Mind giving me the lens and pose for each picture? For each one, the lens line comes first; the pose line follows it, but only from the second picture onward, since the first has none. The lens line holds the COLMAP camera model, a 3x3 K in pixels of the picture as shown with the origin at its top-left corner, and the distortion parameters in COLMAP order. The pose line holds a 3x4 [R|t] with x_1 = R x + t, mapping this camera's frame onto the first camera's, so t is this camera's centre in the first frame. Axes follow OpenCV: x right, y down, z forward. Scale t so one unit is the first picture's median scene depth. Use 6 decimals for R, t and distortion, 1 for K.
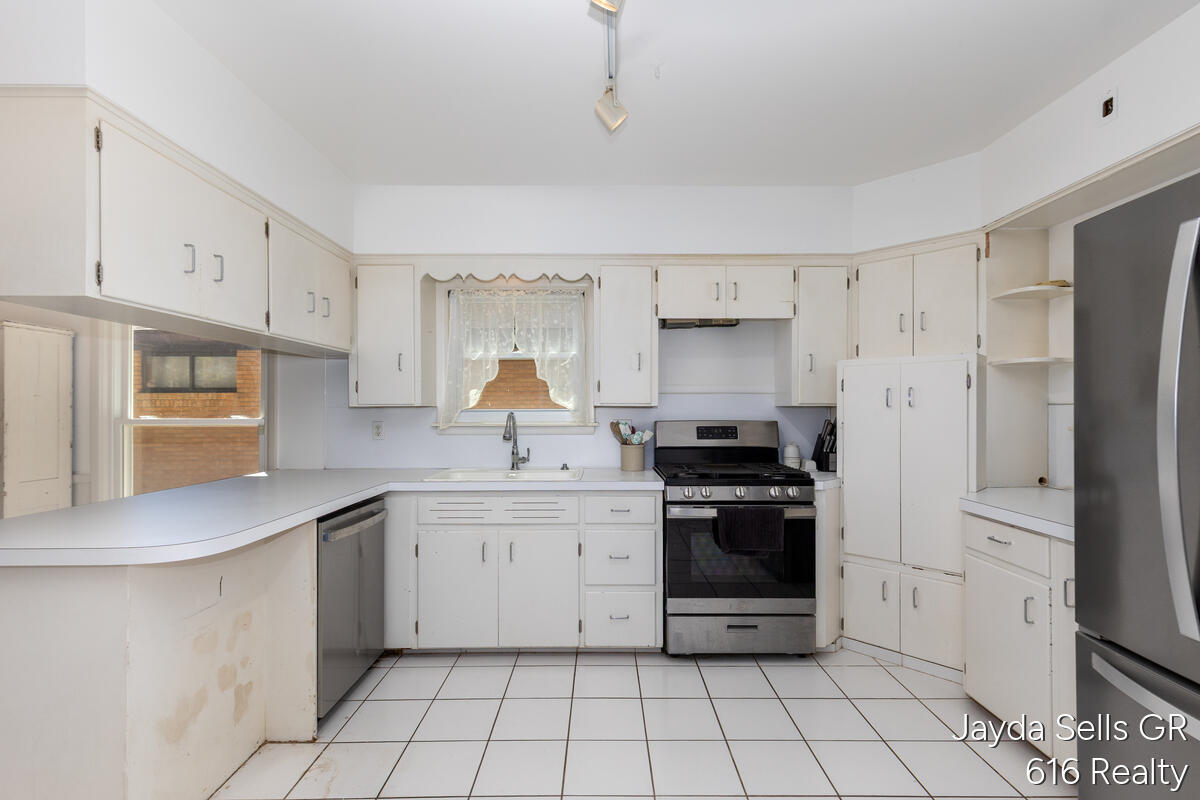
lens RADIAL K [[543.3, 0, 603.6], [0, 543.3, 408.8], [0, 0, 1]] dist [0.002156, 0.000298]
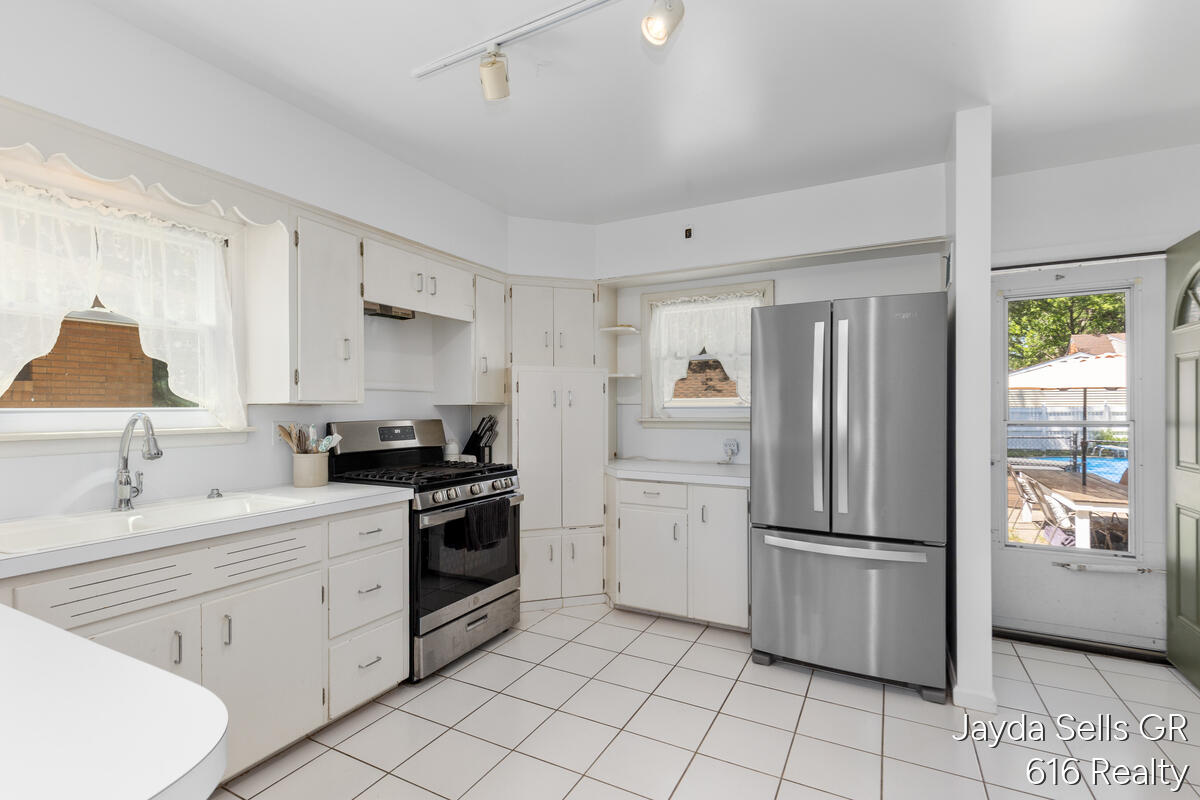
lens RADIAL K [[543.3, 0, 603.6], [0, 543.3, 408.8], [0, 0, 1]] dist [0.002156, 0.000298]
pose [[0.467909, -0.001909, 0.883774, -0.524139], [0.001810, 0.999998, 0.001202, 0.002289], [-0.883775, 0.001038, 0.467912, 0.305889]]
